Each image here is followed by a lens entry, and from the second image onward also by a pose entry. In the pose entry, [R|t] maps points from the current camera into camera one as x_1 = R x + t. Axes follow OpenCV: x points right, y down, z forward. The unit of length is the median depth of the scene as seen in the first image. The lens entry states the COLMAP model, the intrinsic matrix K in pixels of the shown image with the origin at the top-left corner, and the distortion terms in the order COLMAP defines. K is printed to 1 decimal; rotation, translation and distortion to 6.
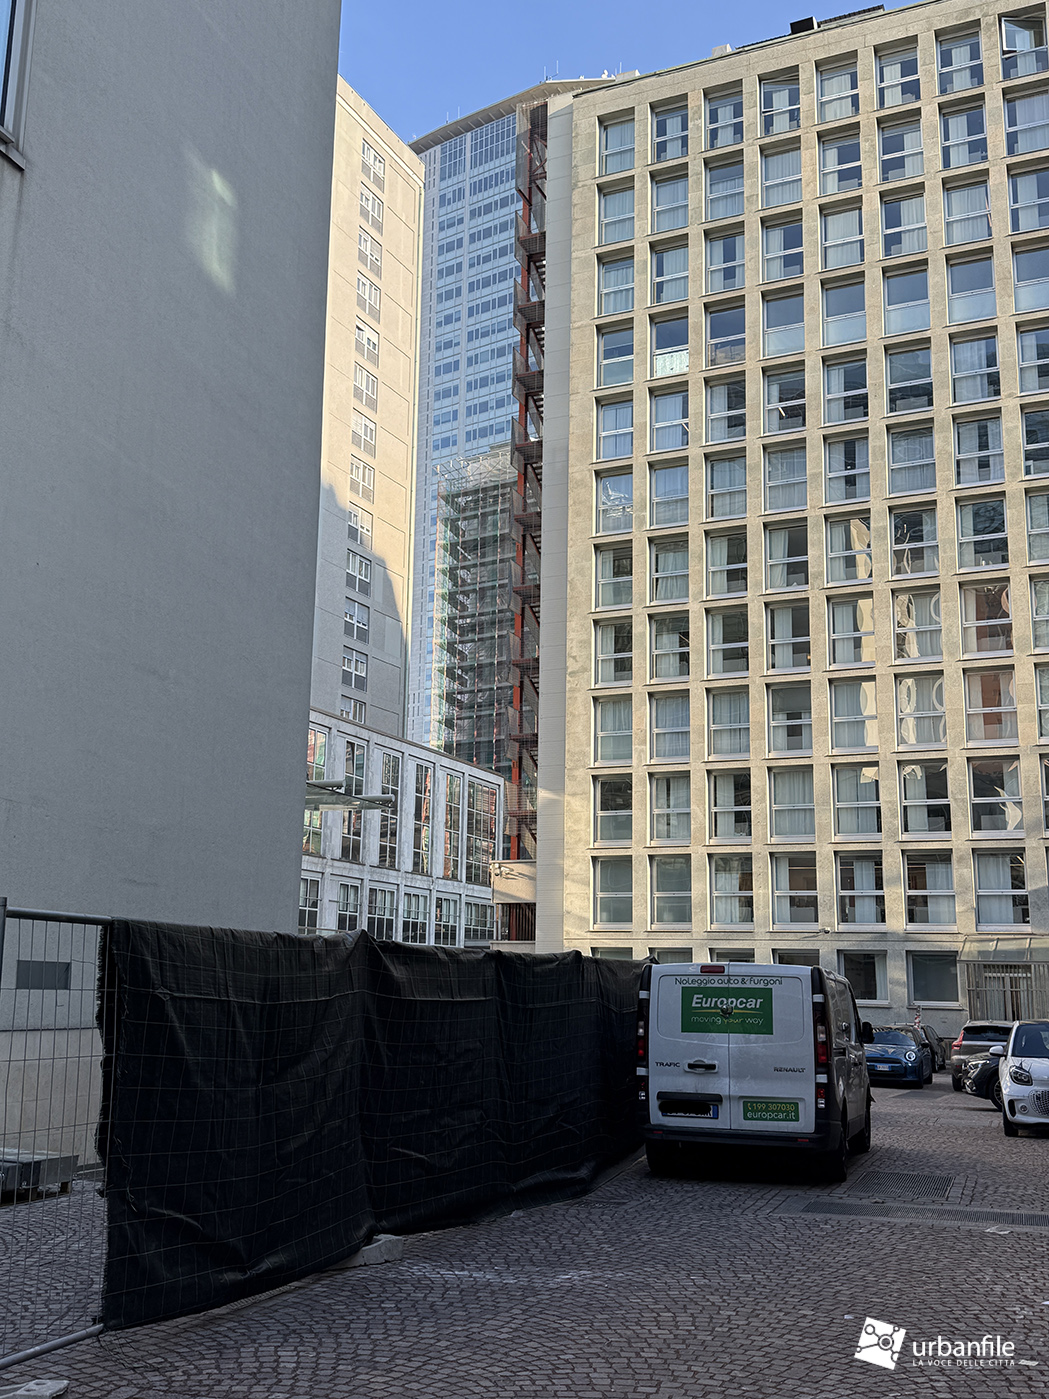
lens RADIAL K [[1409.4, 0, 527.1], [0, 1409.4, 696.3], [0, 0, 1]] dist [0.102977, 0.000000]
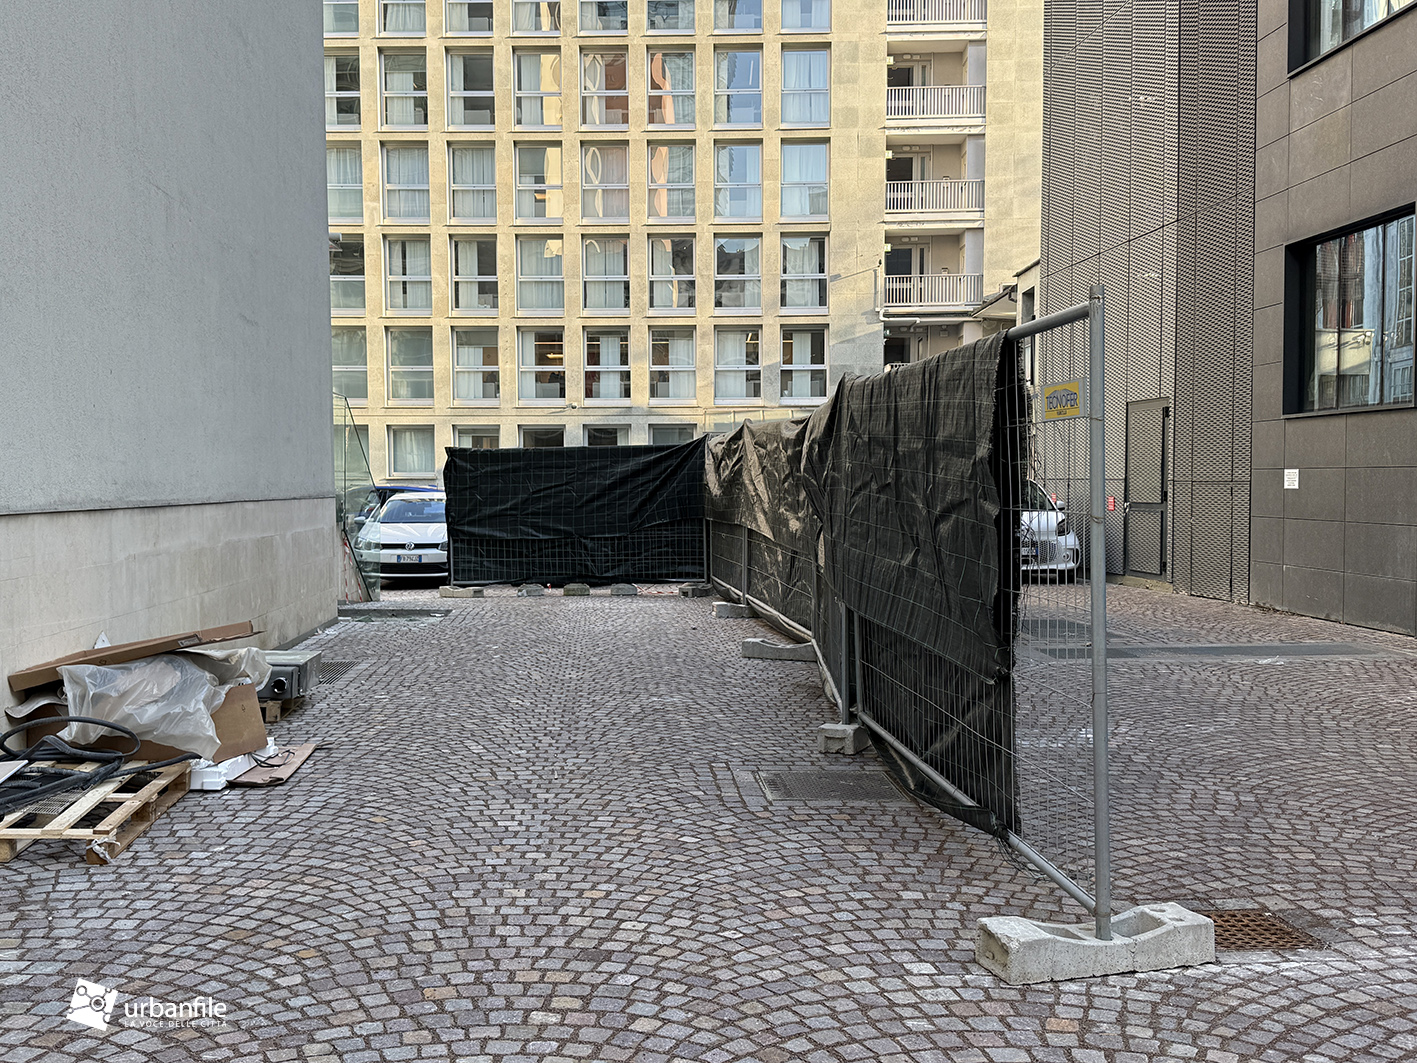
lens RADIAL K [[1427.5, 0, 708.3], [0, 1427.5, 538.5], [0, 0, 1]] dist [0.102977, 0.000000]
pose [[0.918236, -0.040150, 0.393994, -0.096932], [-0.060697, 0.968827, 0.240188, 0.008913], [-0.391356, -0.244463, 0.887175, 0.053222]]
